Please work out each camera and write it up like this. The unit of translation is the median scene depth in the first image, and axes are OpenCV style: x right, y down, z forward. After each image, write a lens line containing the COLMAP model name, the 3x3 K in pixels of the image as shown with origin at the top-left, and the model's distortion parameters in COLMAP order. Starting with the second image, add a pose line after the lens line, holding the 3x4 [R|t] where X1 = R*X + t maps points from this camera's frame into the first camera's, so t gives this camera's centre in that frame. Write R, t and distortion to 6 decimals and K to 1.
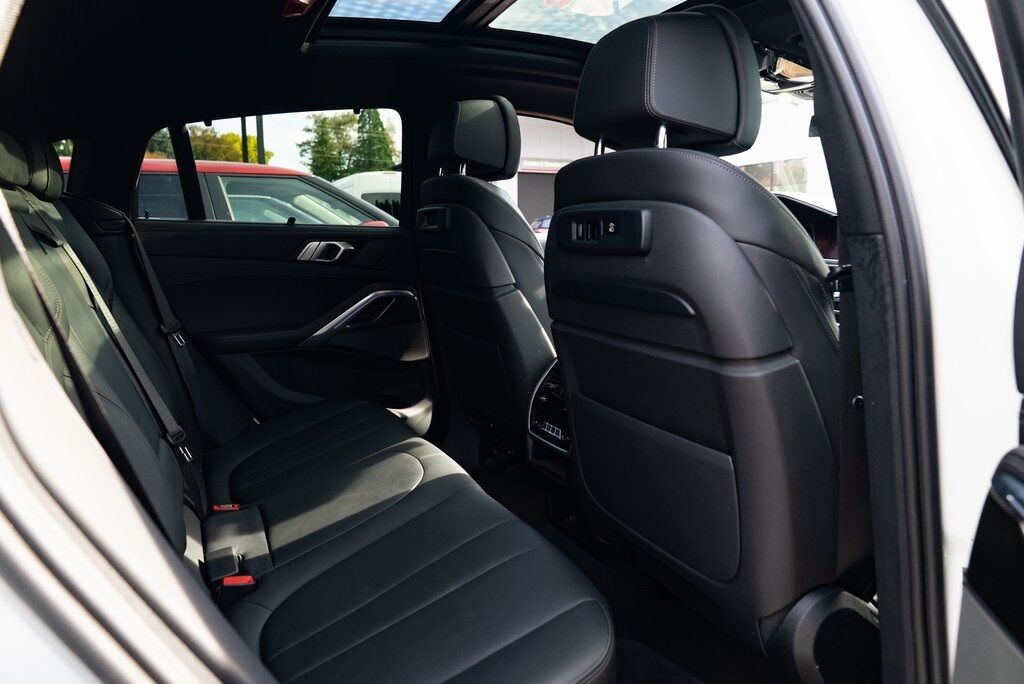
lens RADIAL K [[698.4, 0, 512.0], [0, 698.4, 342.0], [0, 0, 1]] dist [-0.037493, 0.028443]
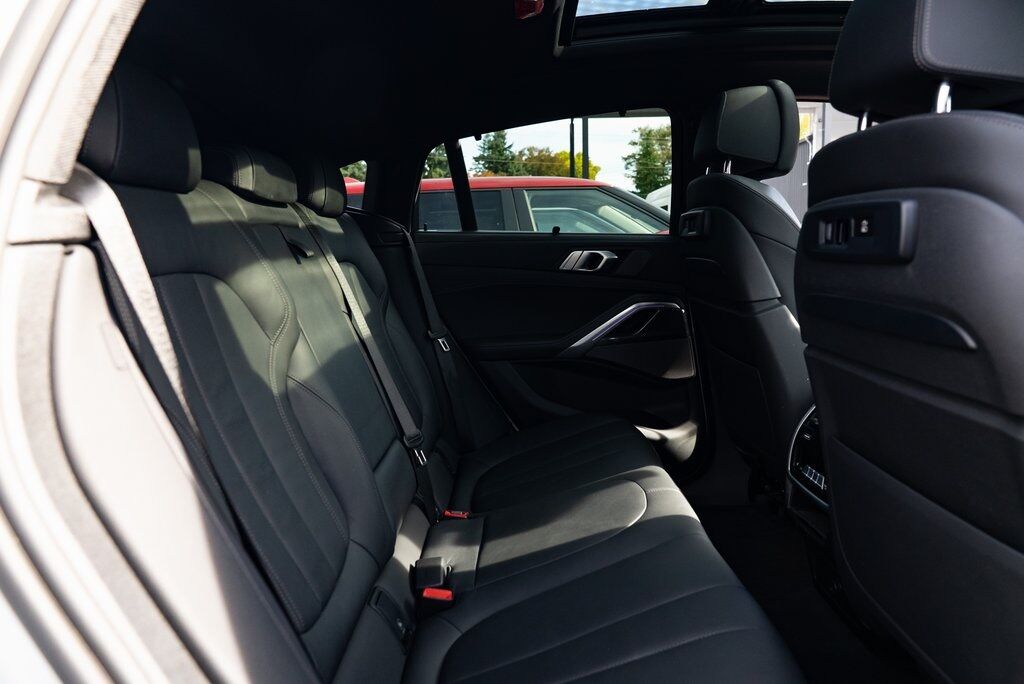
lens RADIAL K [[698.4, 0, 512.0], [0, 698.4, 342.0], [0, 0, 1]] dist [-0.037493, 0.028443]
pose [[0.901327, 0.043695, -0.430929, 0.074488], [-0.049679, 0.998762, -0.002634, -0.011133], [0.430280, 0.023782, 0.902382, 0.096555]]
